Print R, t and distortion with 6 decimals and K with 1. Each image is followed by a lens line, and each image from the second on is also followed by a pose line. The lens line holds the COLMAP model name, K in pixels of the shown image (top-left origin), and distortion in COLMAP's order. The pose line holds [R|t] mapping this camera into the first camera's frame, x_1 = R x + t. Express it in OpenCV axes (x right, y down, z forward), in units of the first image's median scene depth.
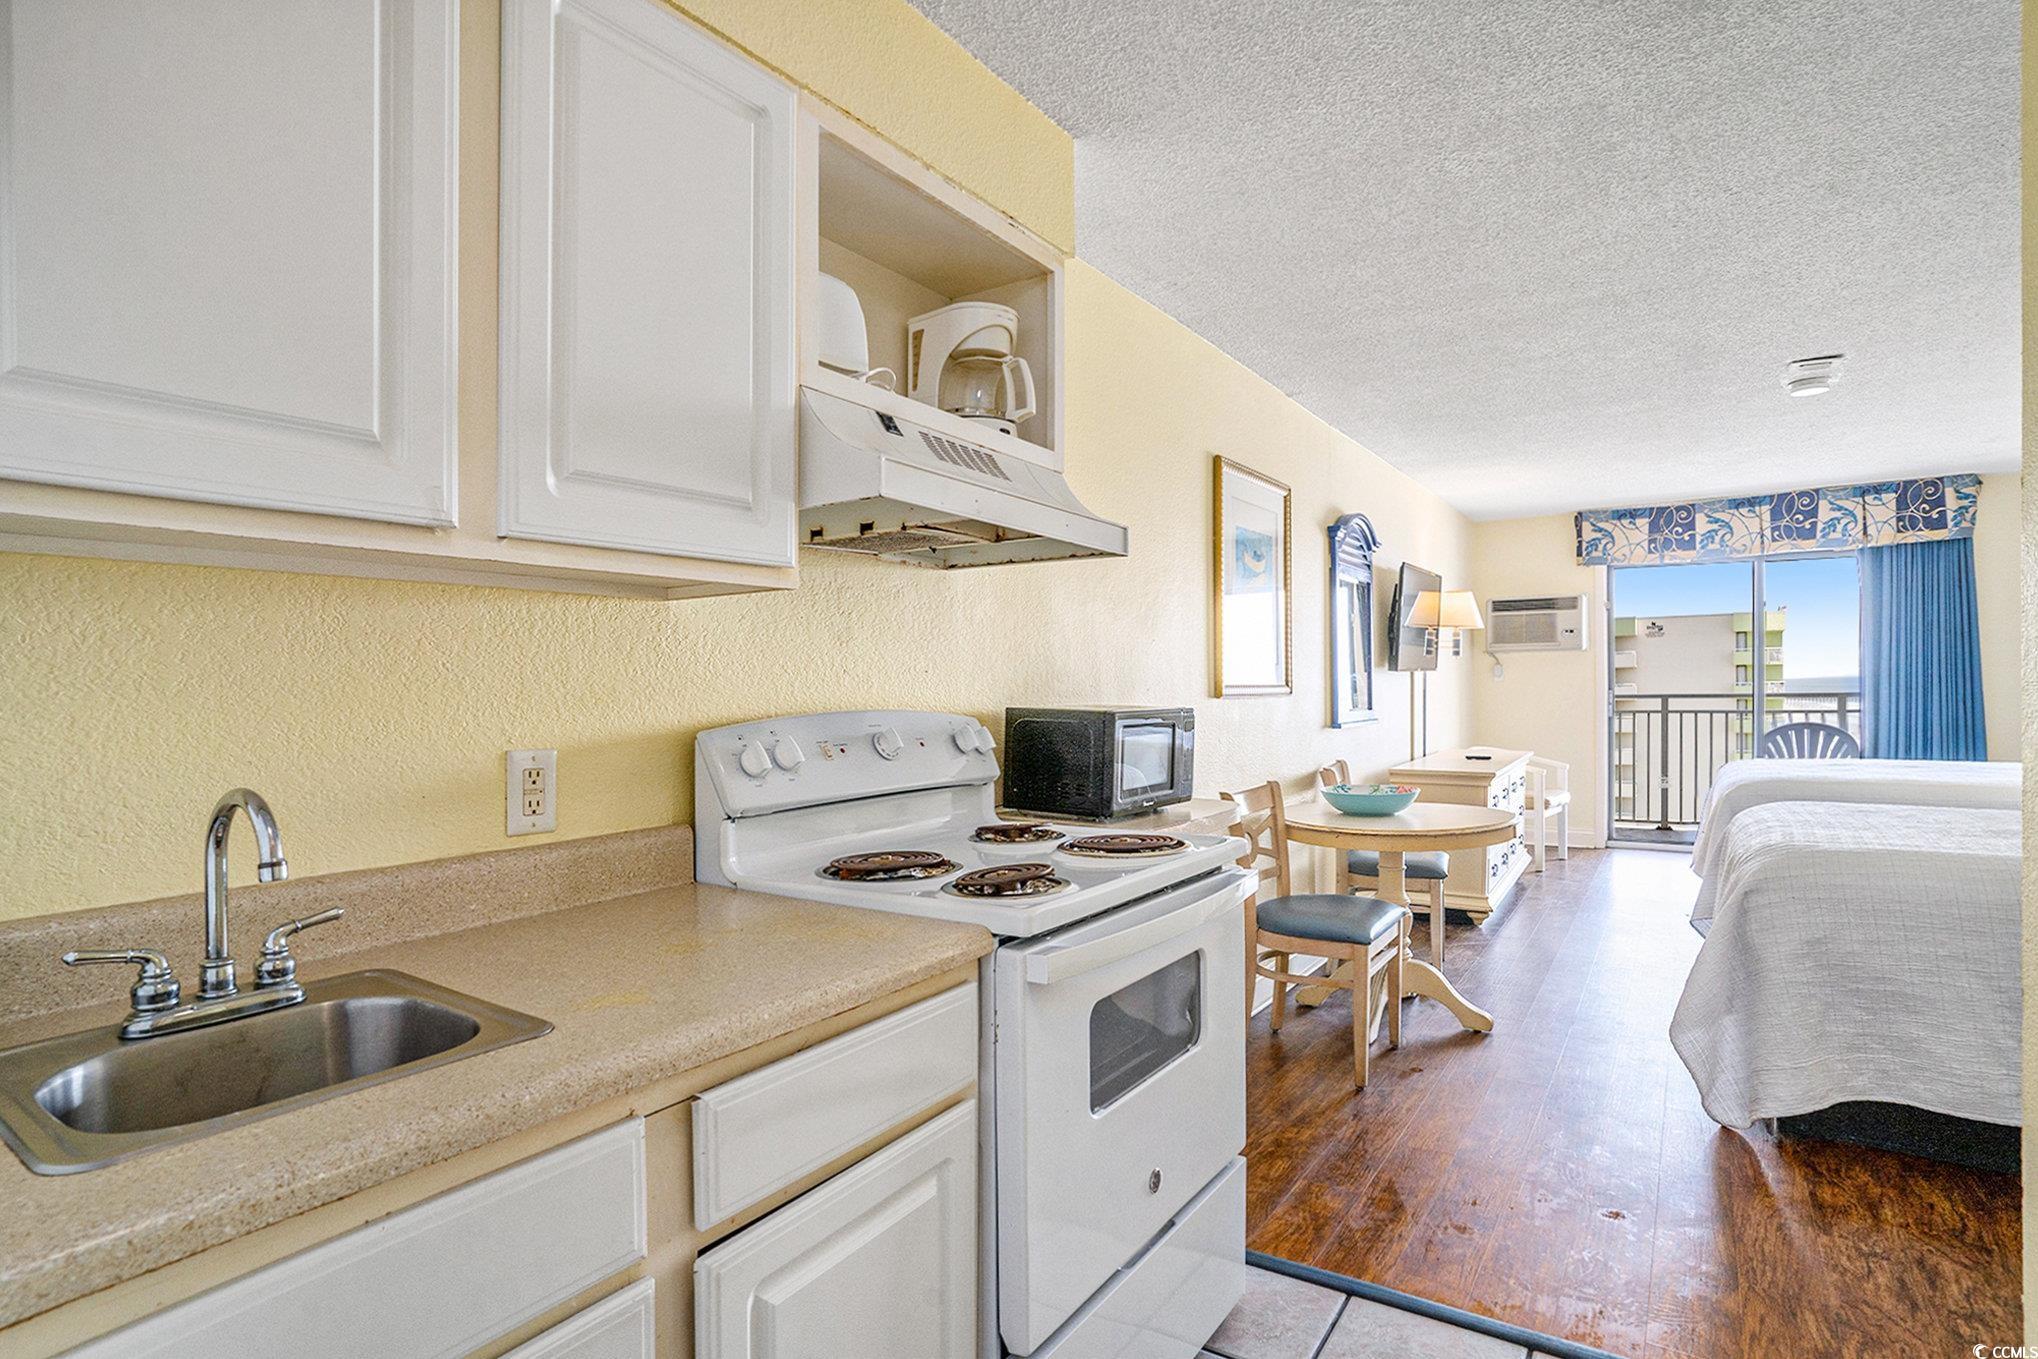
lens RADIAL K [[1046.3, 0, 1011.8], [0, 1046.3, 701.9], [0, 0, 1]] dist [-0.049532, 0.022267]
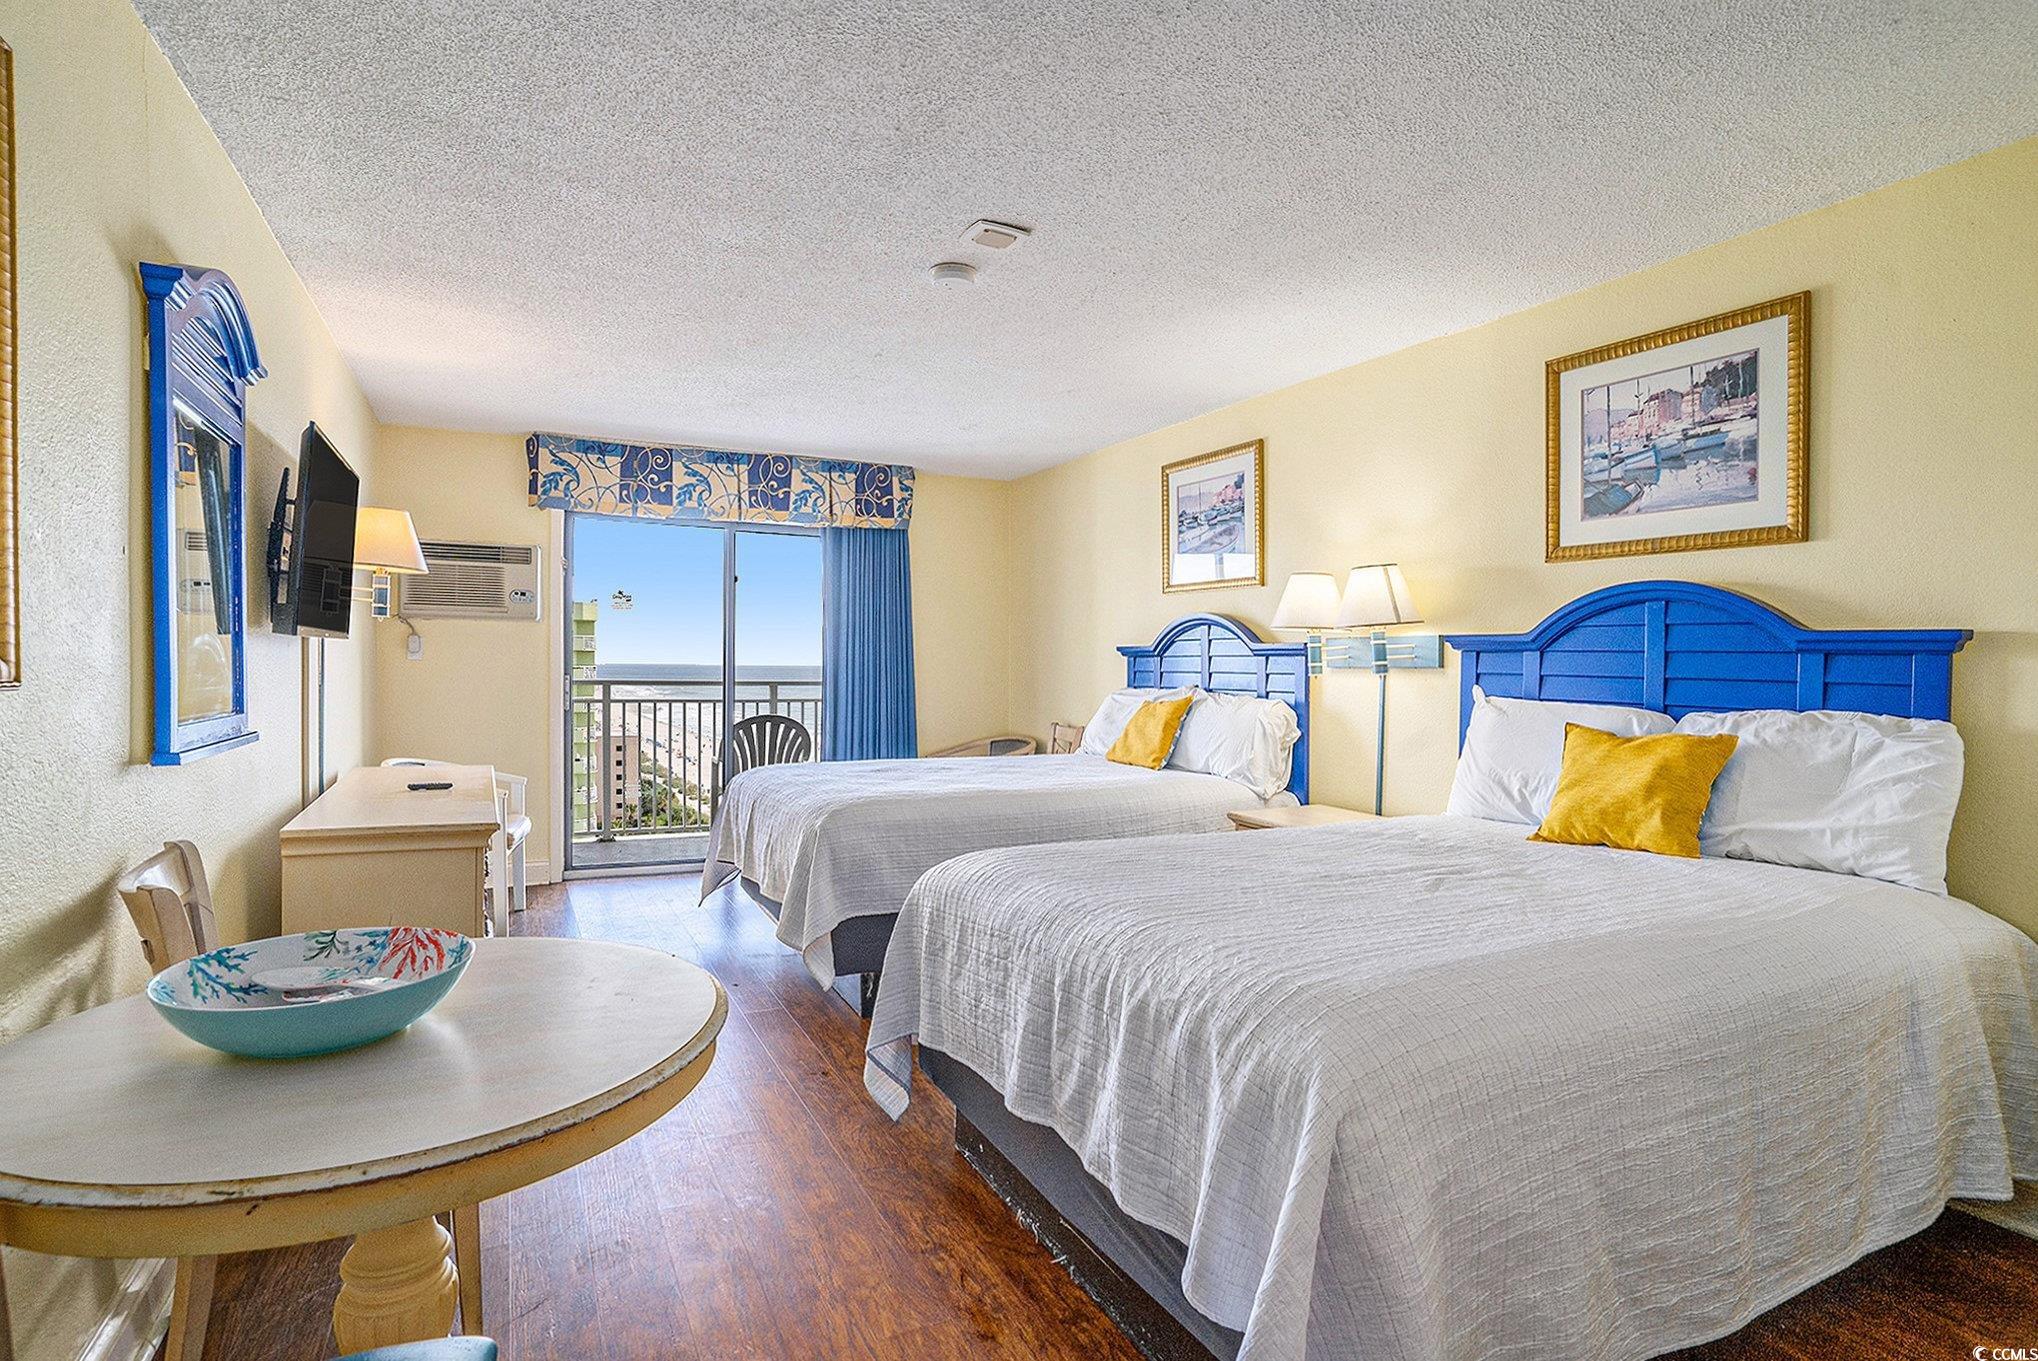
lens RADIAL K [[1026.0, 0, 1027.3], [0, 1026.0, 667.6], [0, 0, 1]] dist [-0.095755, 0.054182]
pose [[0.479284, 0.017891, 0.877478, 0.108144], [-0.005606, 0.999834, -0.017324, -0.007399], [-0.877642, 0.003384, 0.479305, 0.406323]]
